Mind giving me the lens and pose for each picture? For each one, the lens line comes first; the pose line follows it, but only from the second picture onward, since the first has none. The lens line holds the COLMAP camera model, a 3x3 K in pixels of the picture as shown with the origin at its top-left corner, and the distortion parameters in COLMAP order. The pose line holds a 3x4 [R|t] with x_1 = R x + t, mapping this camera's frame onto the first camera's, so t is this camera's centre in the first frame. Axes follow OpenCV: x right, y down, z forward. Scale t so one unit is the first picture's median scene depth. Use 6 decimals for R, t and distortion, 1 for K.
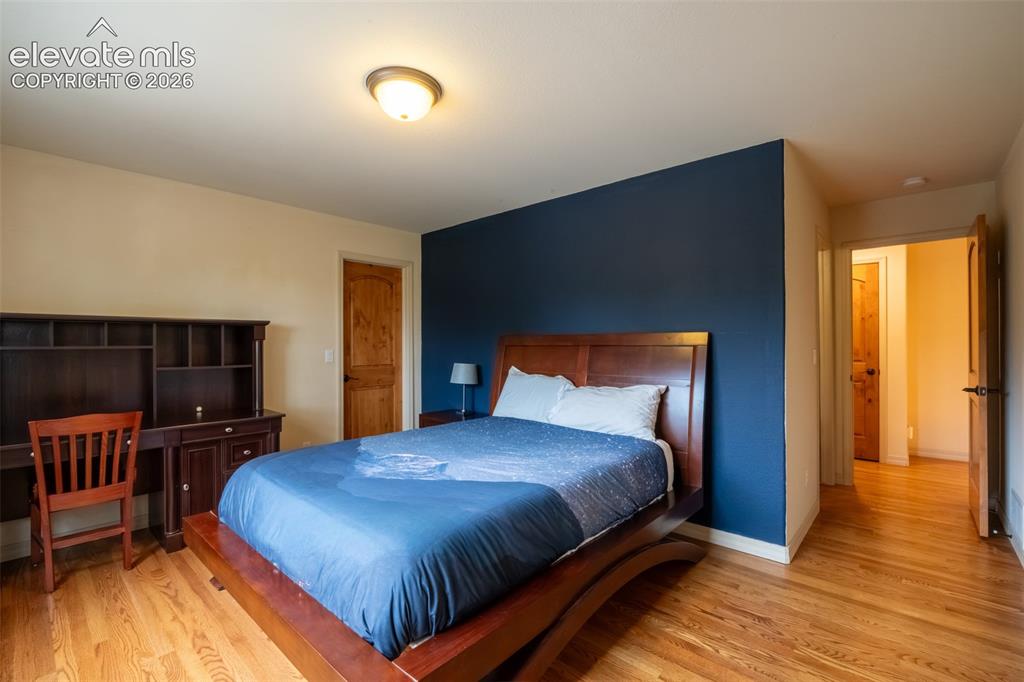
lens RADIAL K [[453.9, 0, 506.4], [0, 453.9, 343.4], [0, 0, 1]] dist [-0.001933, -0.000128]
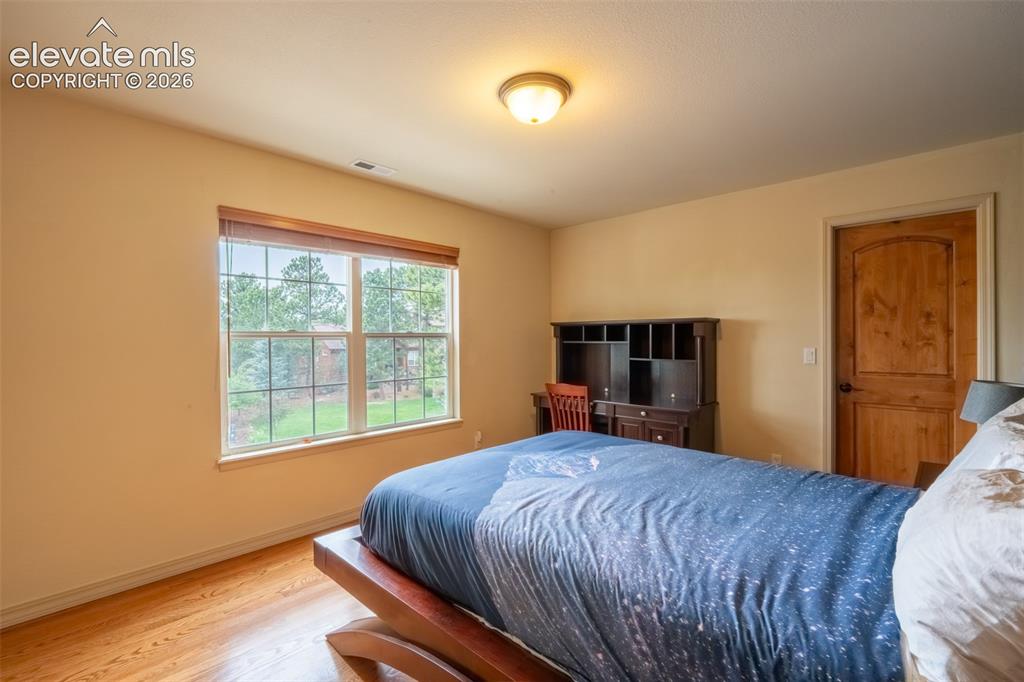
lens RADIAL K [[453.9, 0, 506.8], [0, 453.9, 338.0], [0, 0, 1]] dist [-0.001933, -0.000128]
pose [[-0.033088, 0.002430, -0.999449, 0.412136], [0.000279, 0.999997, 0.002422, -0.005626], [0.999452, -0.000198, -0.033088, 0.491988]]
